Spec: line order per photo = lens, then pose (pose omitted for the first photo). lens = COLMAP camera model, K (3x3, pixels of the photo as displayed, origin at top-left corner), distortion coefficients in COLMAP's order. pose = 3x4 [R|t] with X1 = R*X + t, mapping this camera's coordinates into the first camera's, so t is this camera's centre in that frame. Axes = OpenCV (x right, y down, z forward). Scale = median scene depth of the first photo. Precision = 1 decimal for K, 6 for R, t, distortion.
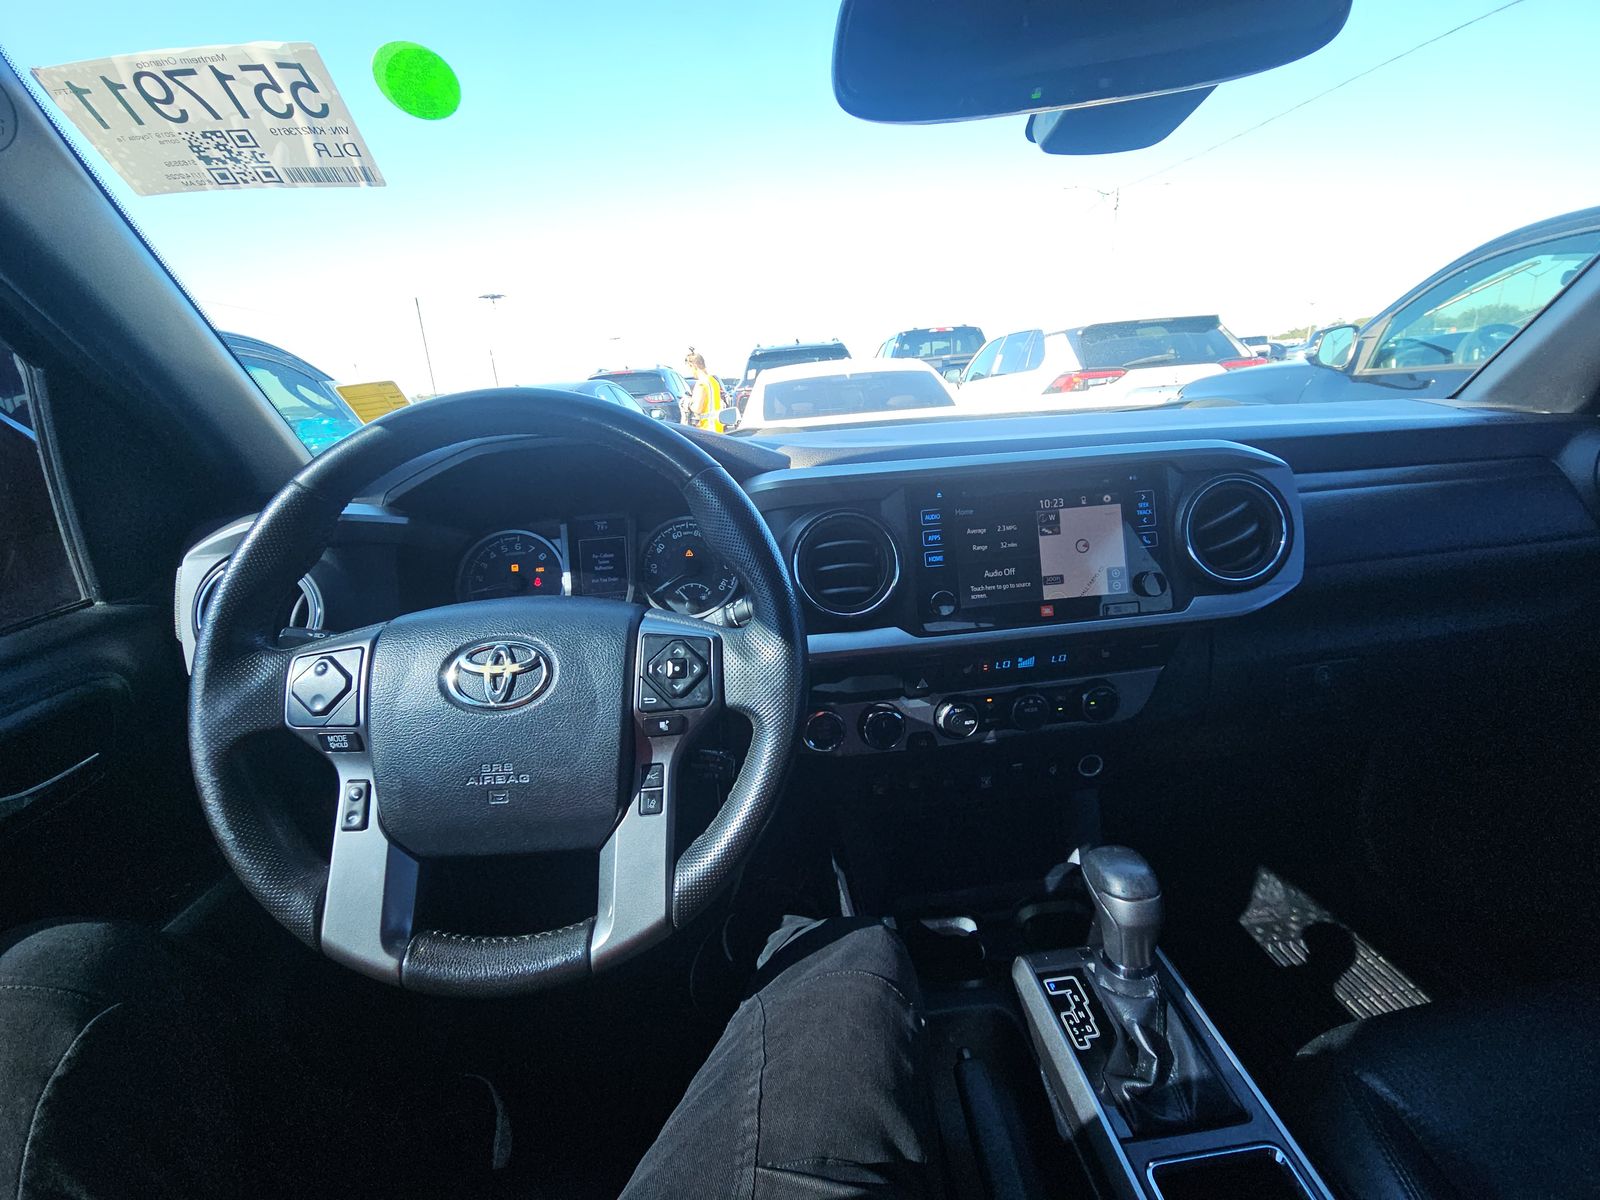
lens RADIAL K [[635.0, 0, 800.0], [0, 635.0, 600.0], [0, 0, 1]] dist [0.013666, -0.013534]
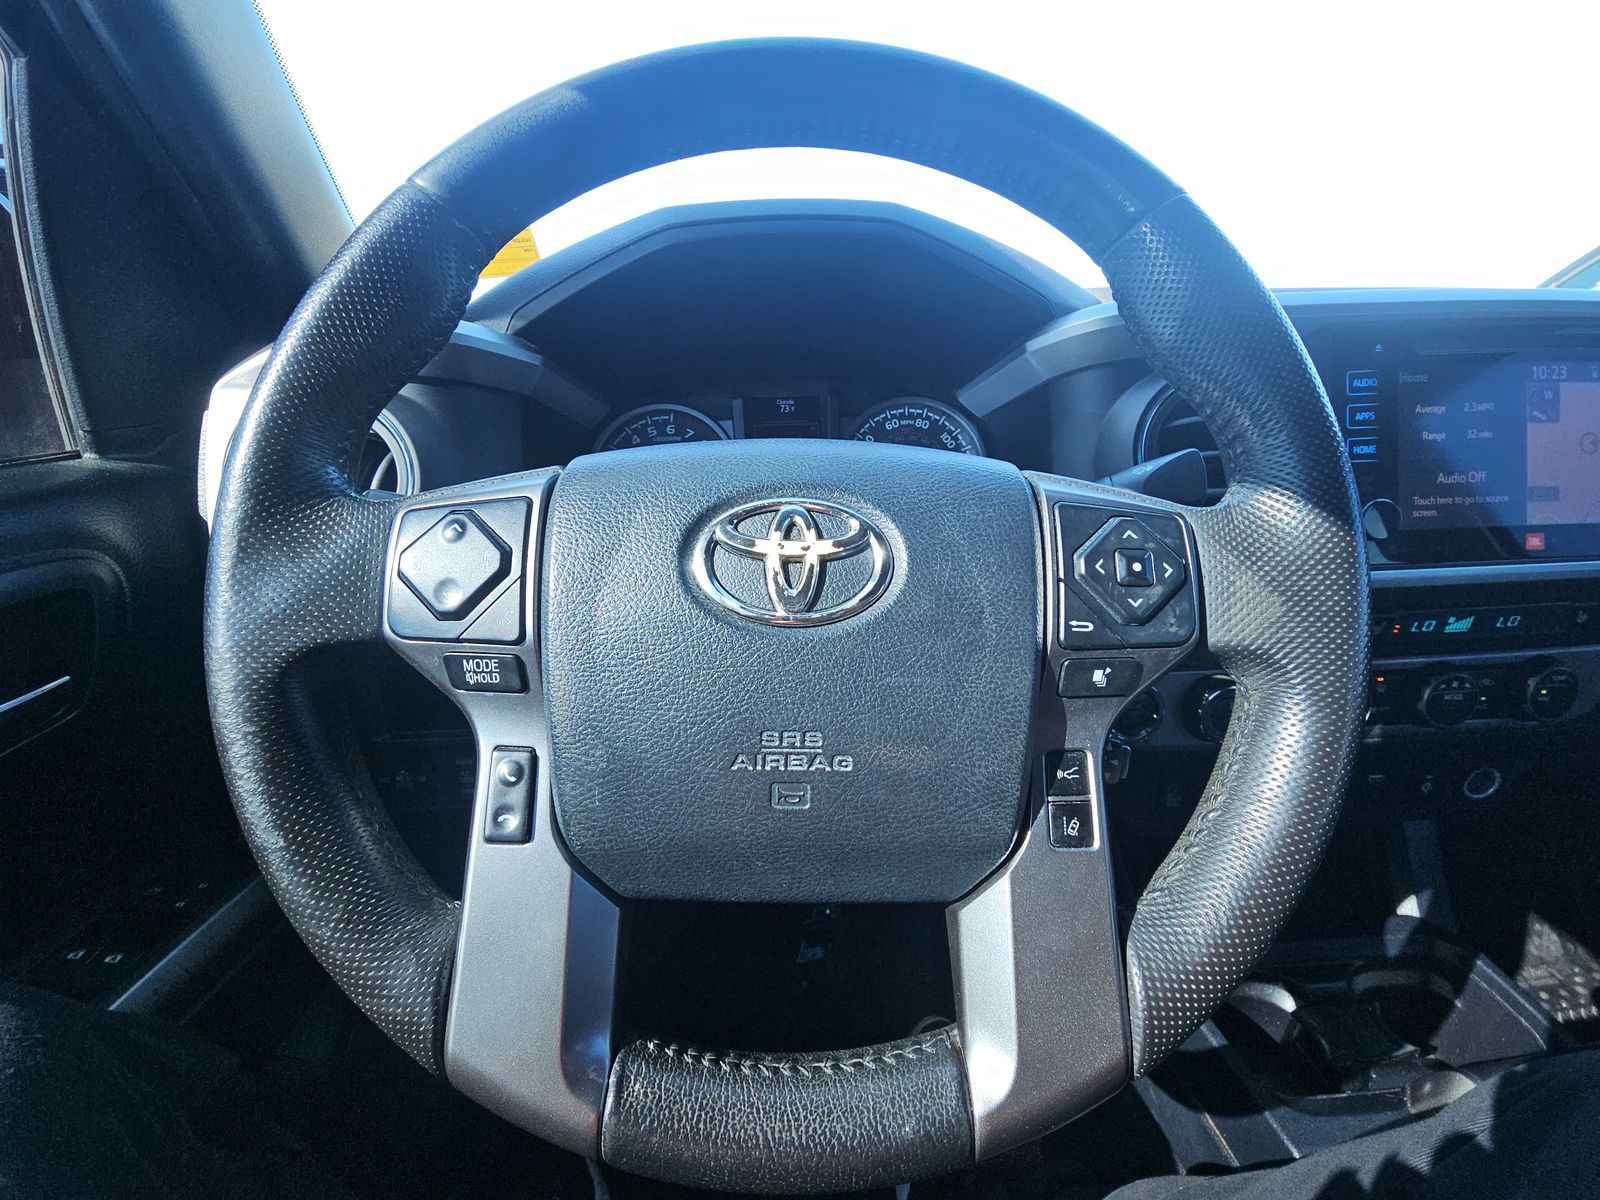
lens RADIAL K [[643.8, 0, 800.0], [0, 643.8, 600.0], [0, 0, 1]] dist [0.011973, -0.015635]
pose [[0.998034, 0.051266, -0.036060, -0.444567], [-0.050395, 0.998425, 0.024662, 0.136226], [0.037267, -0.022797, 0.999045, 0.478141]]
